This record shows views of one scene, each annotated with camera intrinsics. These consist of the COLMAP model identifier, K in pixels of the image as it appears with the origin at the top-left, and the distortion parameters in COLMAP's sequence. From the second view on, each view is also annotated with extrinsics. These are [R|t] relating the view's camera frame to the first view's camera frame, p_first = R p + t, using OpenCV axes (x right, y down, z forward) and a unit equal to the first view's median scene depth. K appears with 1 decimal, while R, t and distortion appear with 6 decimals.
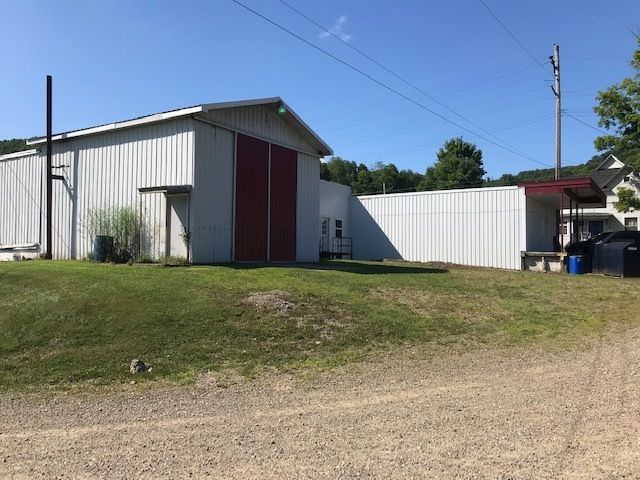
lens RADIAL K [[522.0, 0, 319.9], [0, 522.0, 239.7], [0, 0, 1]] dist [-0.004184, -0.001764]
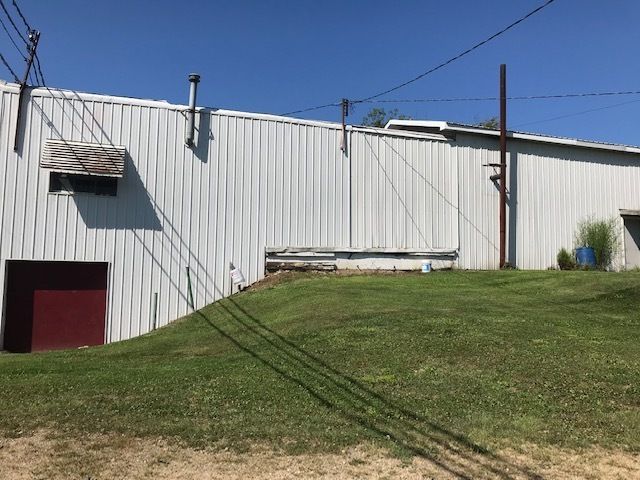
lens RADIAL K [[522.0, 0, 320.1], [0, 522.0, 240.2], [0, 0, 1]] dist [-0.004184, -0.001764]
pose [[0.642177, 0.068622, 0.763479, -1.383377], [-0.035716, 0.997582, -0.059622, 0.052383], [-0.765724, 0.011020, 0.643075, 0.664524]]
